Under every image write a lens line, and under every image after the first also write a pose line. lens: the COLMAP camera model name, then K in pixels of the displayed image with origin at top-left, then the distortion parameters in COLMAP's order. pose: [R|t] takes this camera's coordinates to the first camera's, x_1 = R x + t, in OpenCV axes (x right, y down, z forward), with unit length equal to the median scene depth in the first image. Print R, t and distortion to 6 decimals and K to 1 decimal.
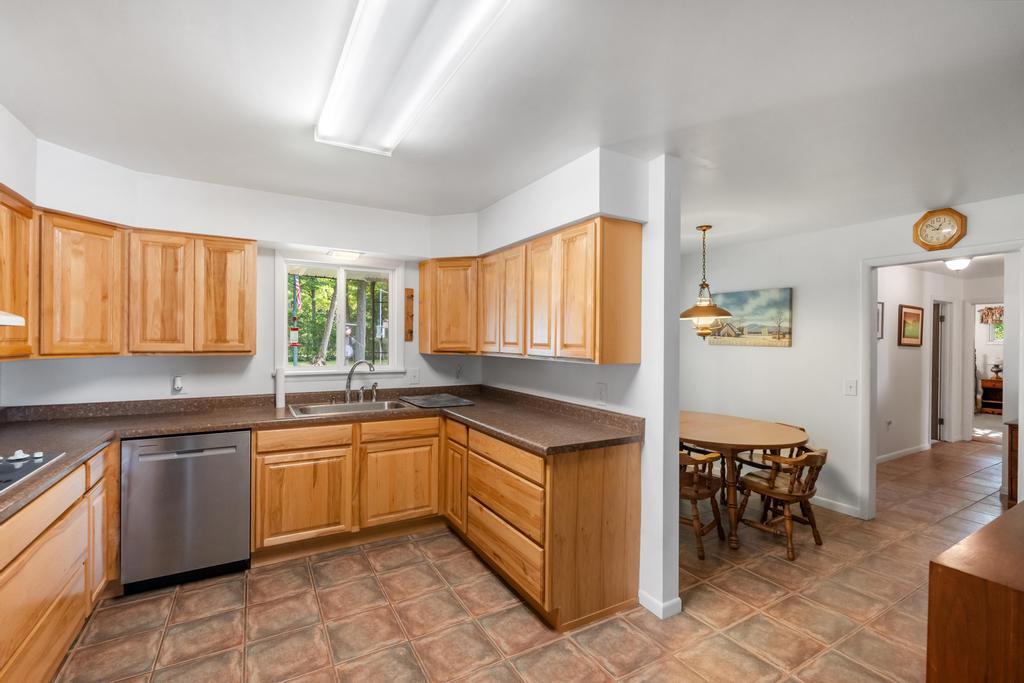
lens RADIAL K [[455.7, 0, 510.8], [0, 455.7, 343.6], [0, 0, 1]] dist [-0.006974, 0.001715]
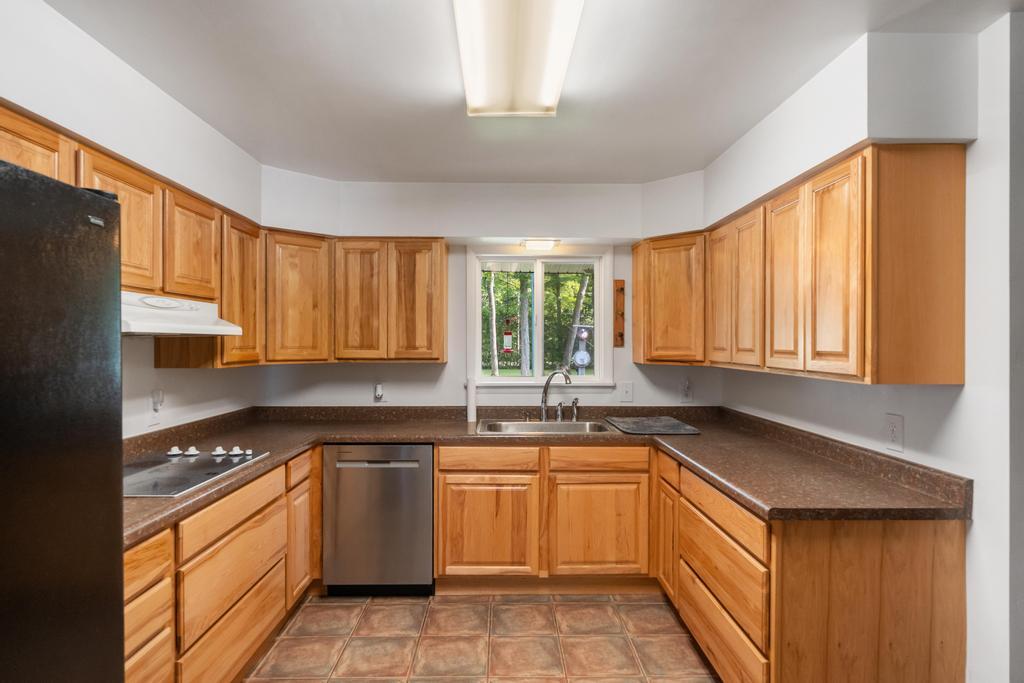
lens RADIAL K [[568.2, 0, 507.4], [0, 568.2, 348.2], [0, 0, 1]] dist [0.001852, 0.000225]
pose [[0.869495, -0.001919, -0.493939, 0.129146], [0.001380, 0.999998, -0.001456, -0.002703], [0.493940, 0.000584, 0.869496, 0.076130]]
